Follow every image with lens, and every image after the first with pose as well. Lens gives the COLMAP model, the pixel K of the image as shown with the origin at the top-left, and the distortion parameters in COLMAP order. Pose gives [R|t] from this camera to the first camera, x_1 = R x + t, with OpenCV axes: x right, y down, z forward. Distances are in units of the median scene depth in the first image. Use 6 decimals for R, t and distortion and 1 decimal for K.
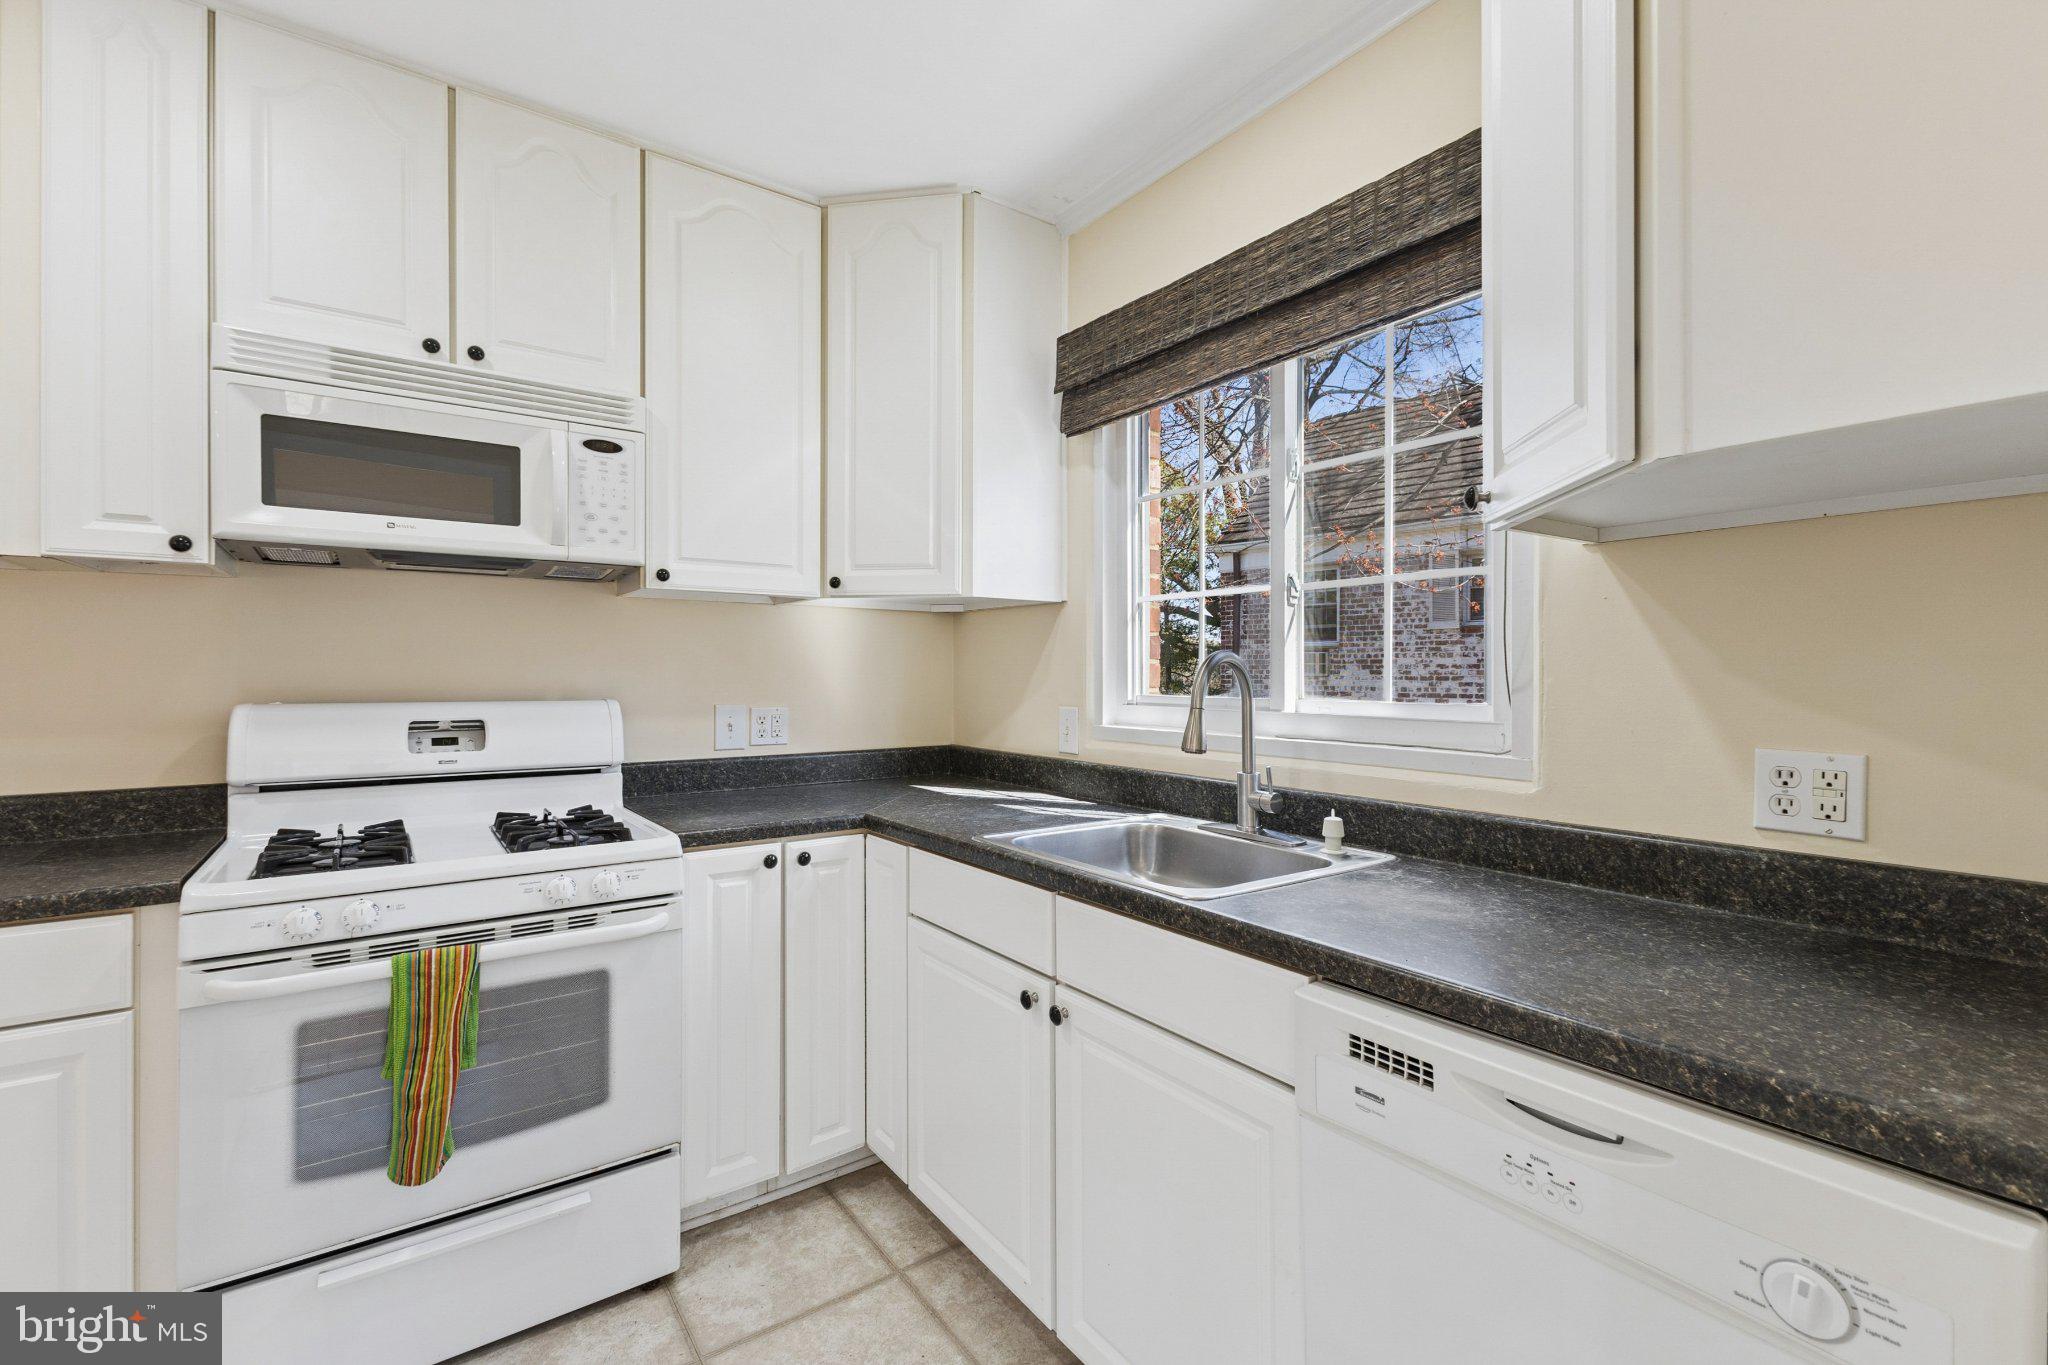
lens RADIAL K [[888.5, 0, 1027.4], [0, 888.5, 669.7], [0, 0, 1]] dist [0.011586, -0.003436]
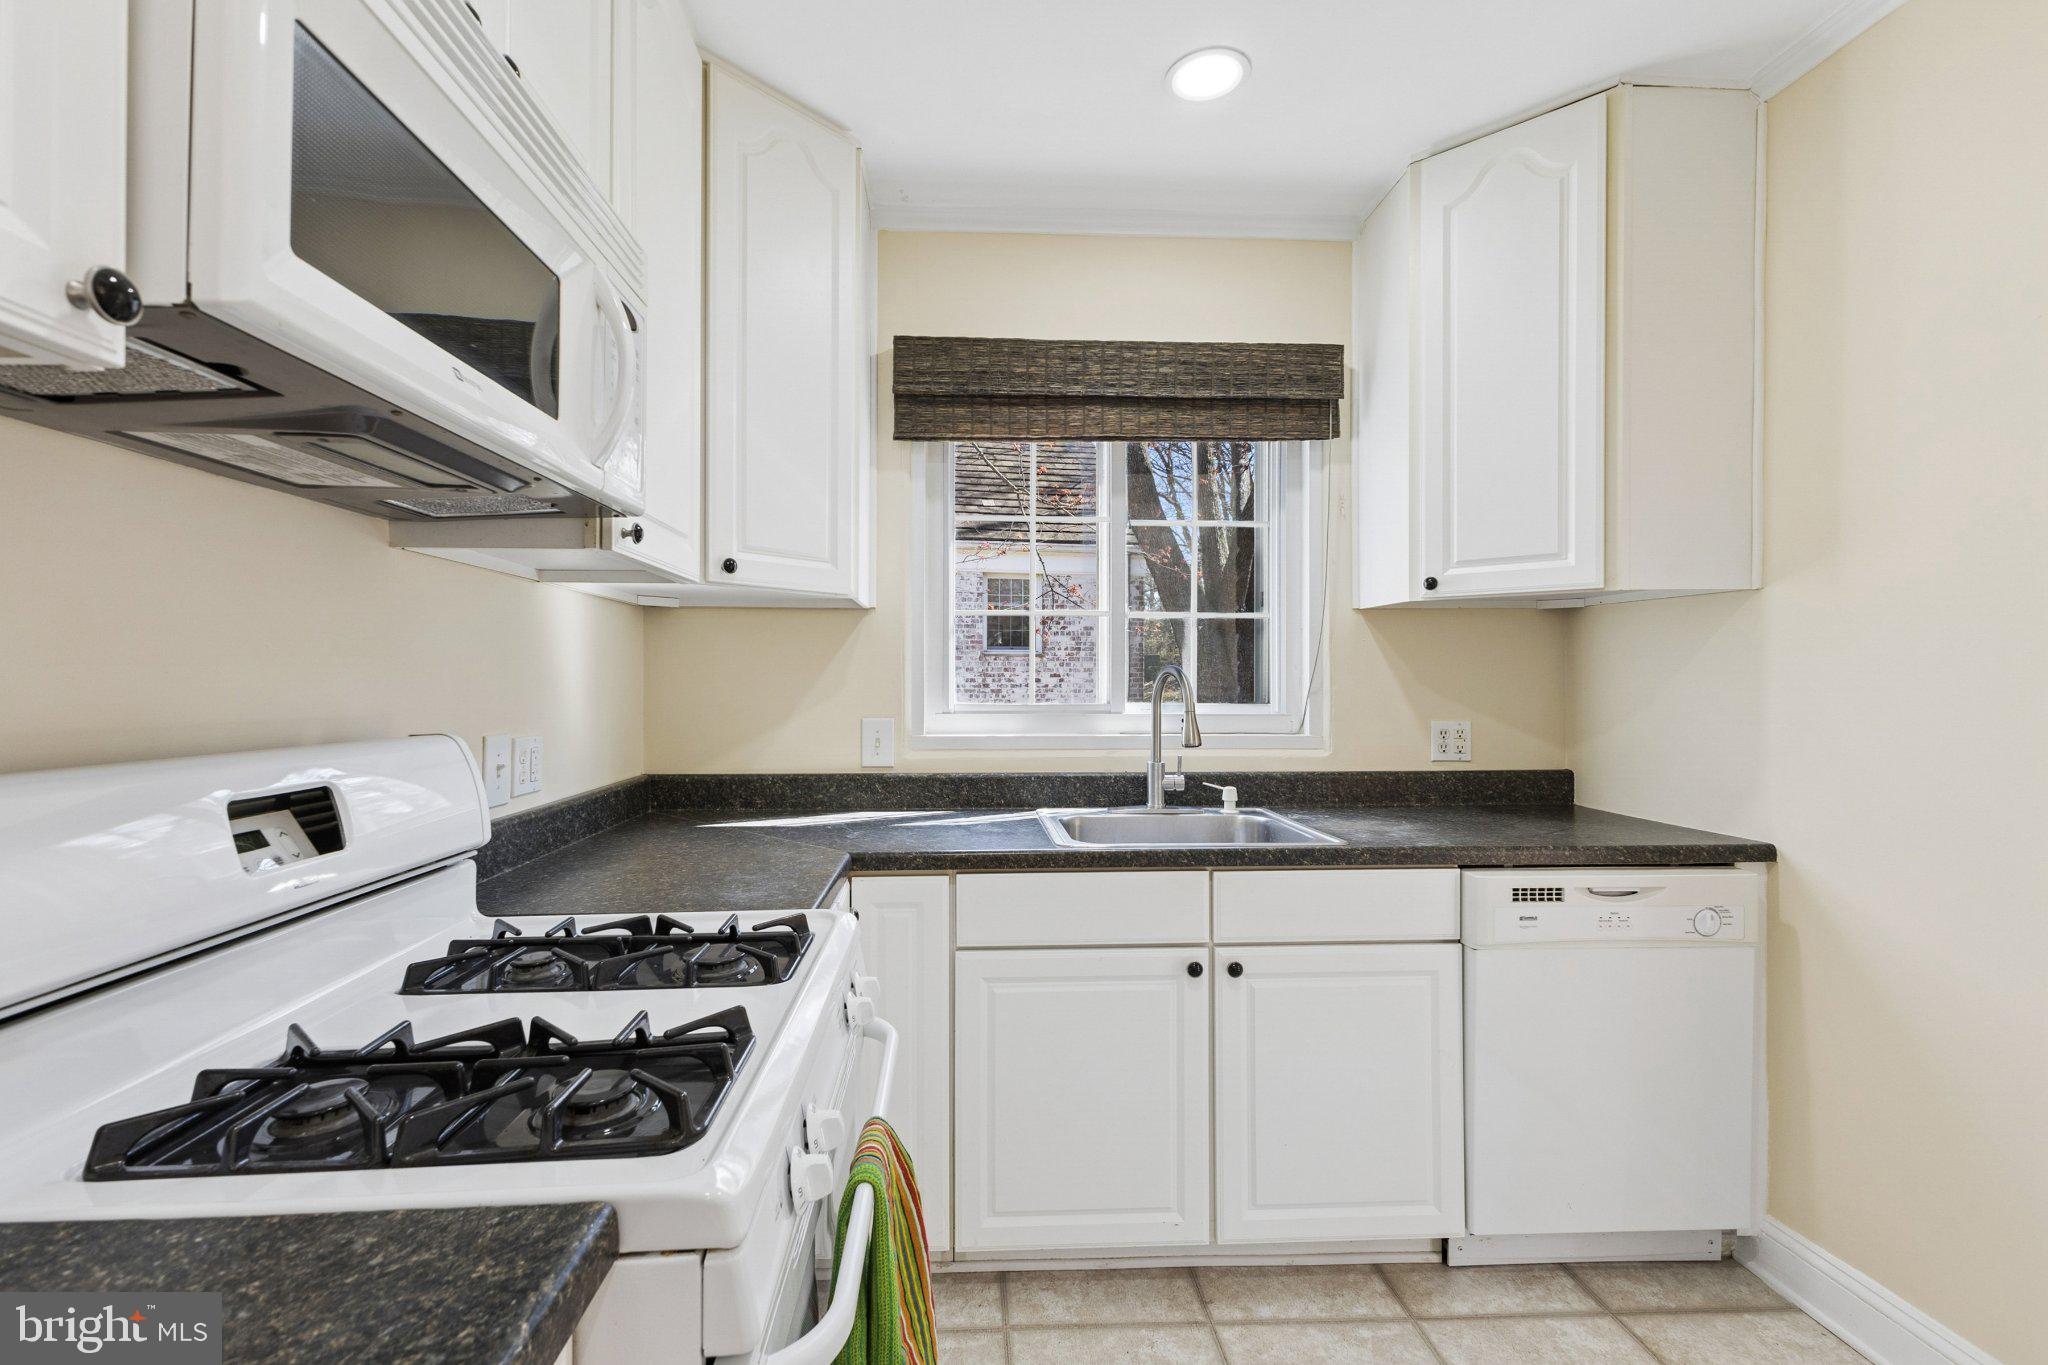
lens RADIAL K [[888.5, 0, 1001.5], [0, 888.5, 674.8], [0, 0, 1]] dist [0.011586, -0.003436]
pose [[0.542248, 0.004181, 0.840208, -0.935802], [-0.002440, 0.999991, -0.003402, -0.003983], [-0.840215, -0.000206, 0.542253, 0.500500]]
